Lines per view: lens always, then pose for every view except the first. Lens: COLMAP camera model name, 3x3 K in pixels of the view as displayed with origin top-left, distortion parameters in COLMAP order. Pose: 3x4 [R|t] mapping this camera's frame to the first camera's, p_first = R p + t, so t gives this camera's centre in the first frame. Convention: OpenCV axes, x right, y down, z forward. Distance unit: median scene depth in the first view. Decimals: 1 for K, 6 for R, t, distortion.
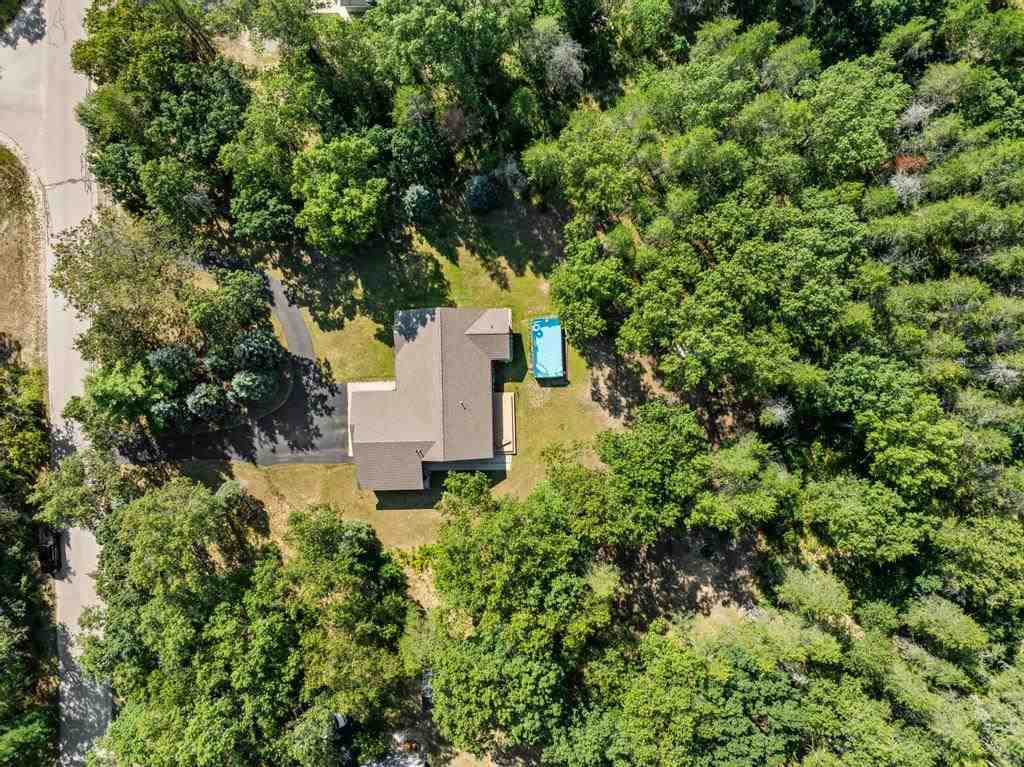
lens RADIAL K [[734.2, 0, 512.6], [0, 734.2, 383.1], [0, 0, 1]] dist [-0.070910, 0.034533]
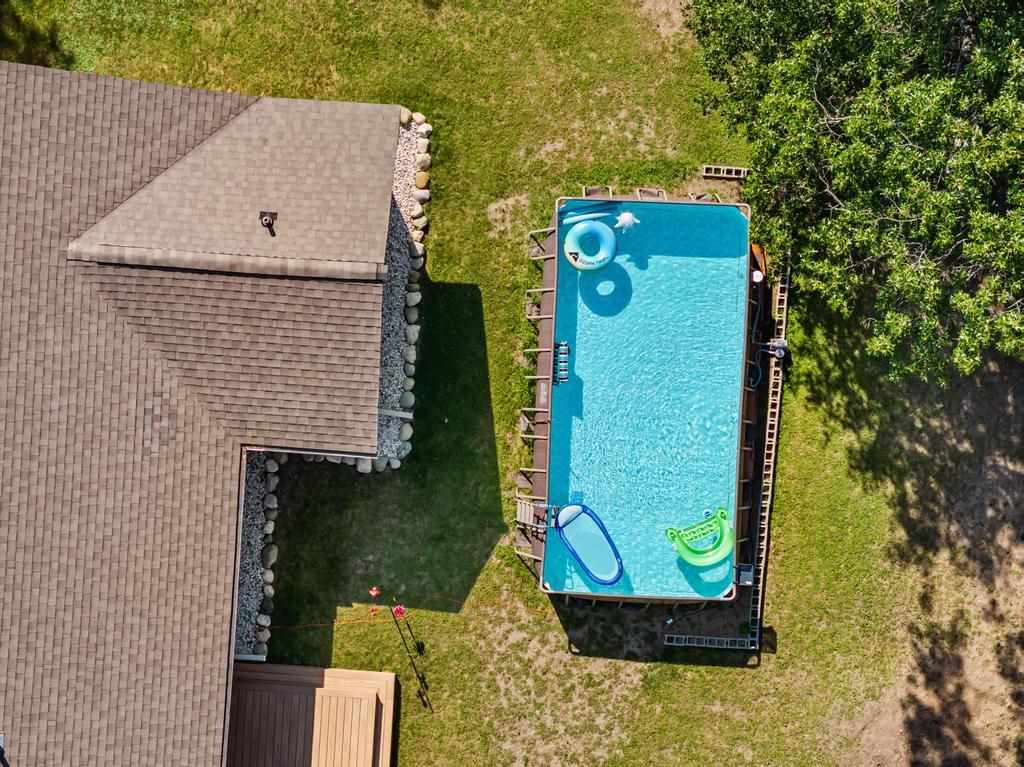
lens RADIAL K [[2086.8, 0, 511.7], [0, 2086.8, 383.6], [0, 0, 1]] dist [-0.109090, 0.000000]
pose [[0.995755, 0.091248, -0.012081, 0.025192], [-0.091390, 0.995745, -0.011794, -0.043570], [0.010954, 0.012848, 0.999857, 0.574886]]
